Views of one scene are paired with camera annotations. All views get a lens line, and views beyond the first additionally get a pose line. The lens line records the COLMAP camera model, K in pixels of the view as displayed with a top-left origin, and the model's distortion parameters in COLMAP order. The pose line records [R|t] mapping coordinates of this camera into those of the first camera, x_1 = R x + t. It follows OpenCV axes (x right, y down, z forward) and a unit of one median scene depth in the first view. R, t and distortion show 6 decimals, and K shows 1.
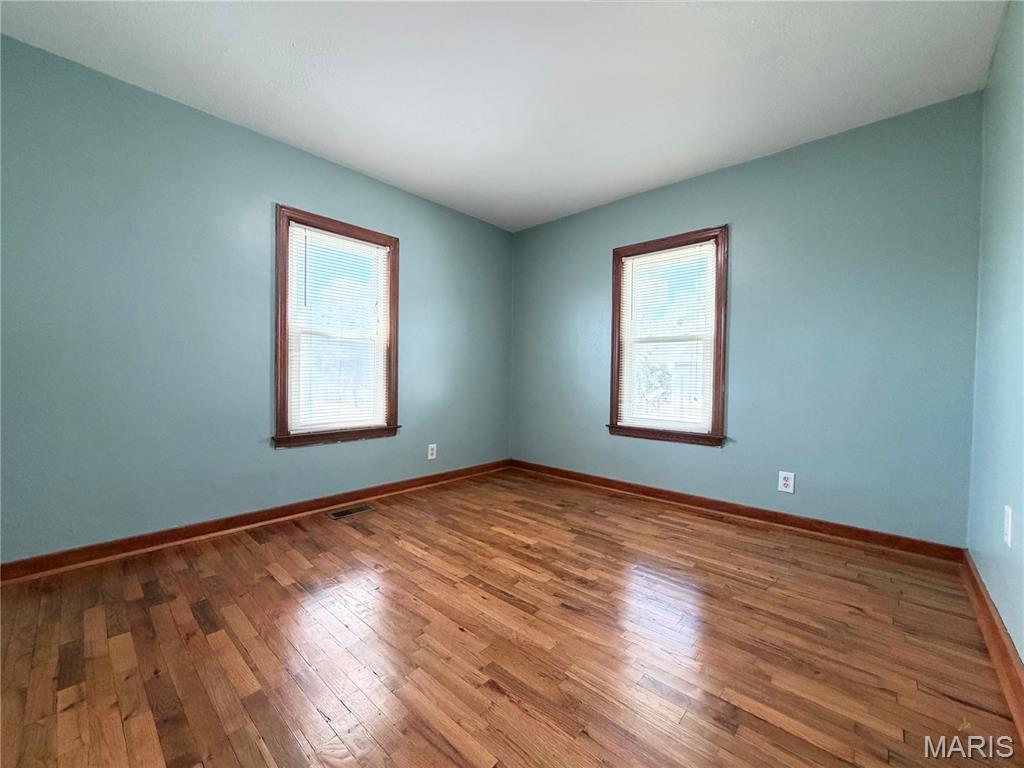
lens RADIAL K [[408.9, 0, 508.5], [0, 408.9, 384.8], [0, 0, 1]] dist [0.000062, 0.000045]
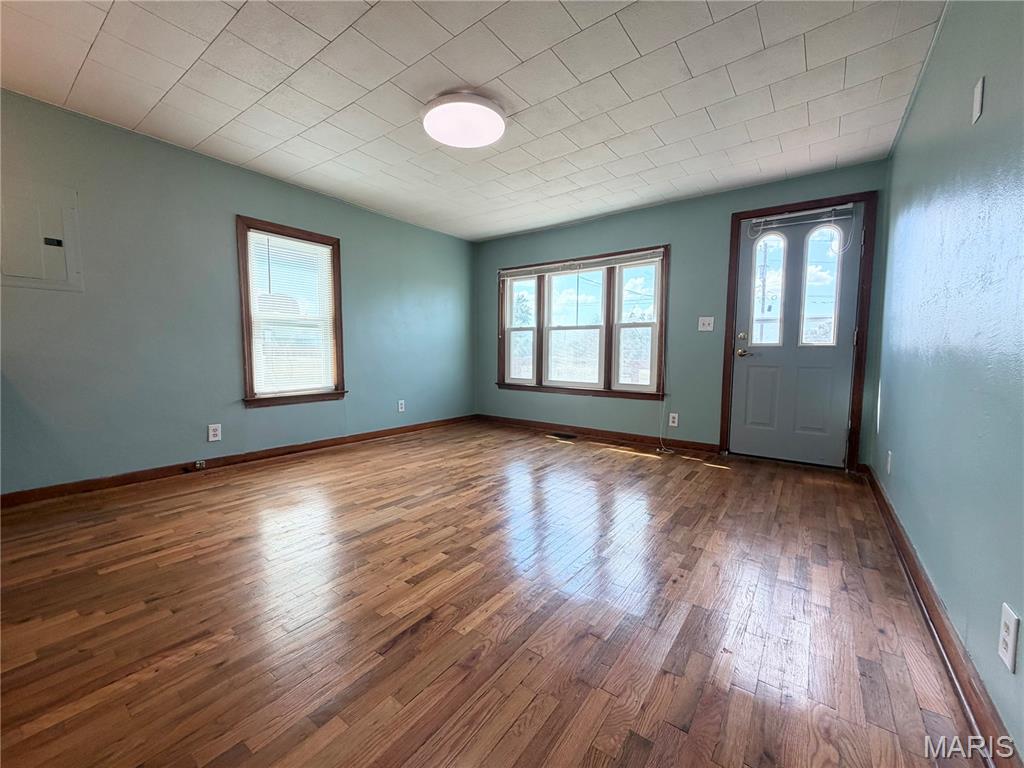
lens RADIAL K [[408.9, 0, 508.5], [0, 408.9, 384.8], [0, 0, 1]] dist [0.000062, 0.000045]
pose [[-0.106606, -0.099201, 0.989340, -0.956975], [0.007337, 0.994905, 0.100550, -0.035154], [-0.994274, 0.017978, -0.105335, 0.590124]]
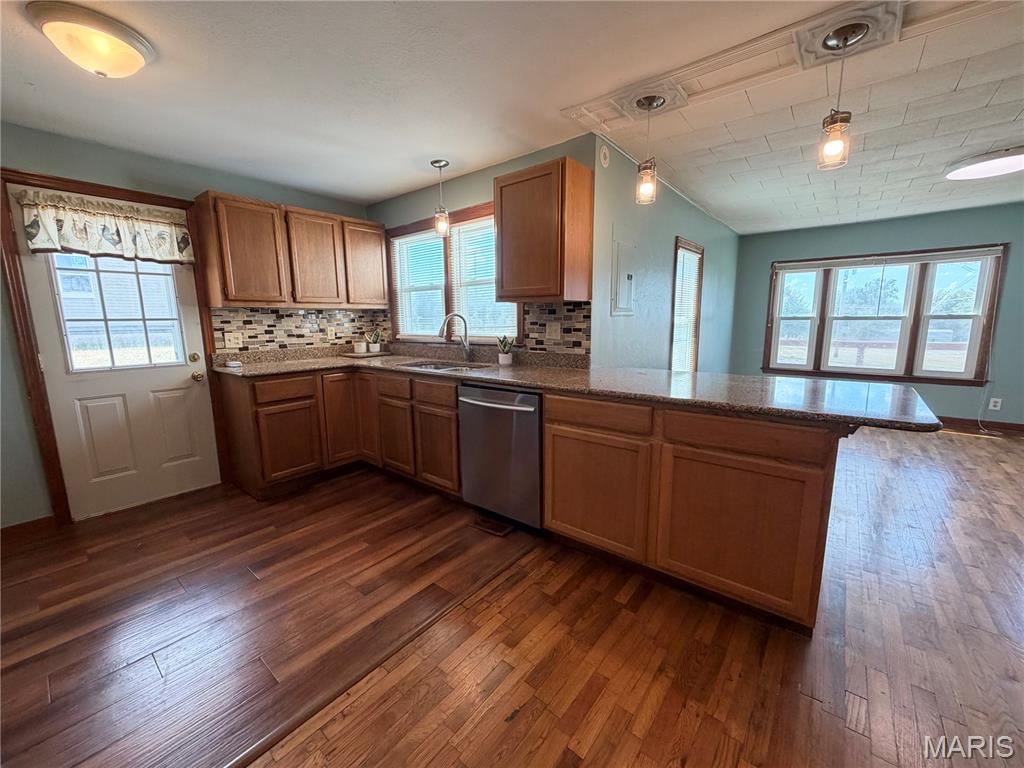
lens RADIAL K [[408.9, 0, 508.5], [0, 408.9, 384.8], [0, 0, 1]] dist [0.000062, 0.000045]
pose [[-0.060791, -0.180419, 0.981710, -1.045948], [0.029605, 0.982770, 0.182447, -0.187569], [-0.997711, 0.040154, -0.054402, 1.863945]]
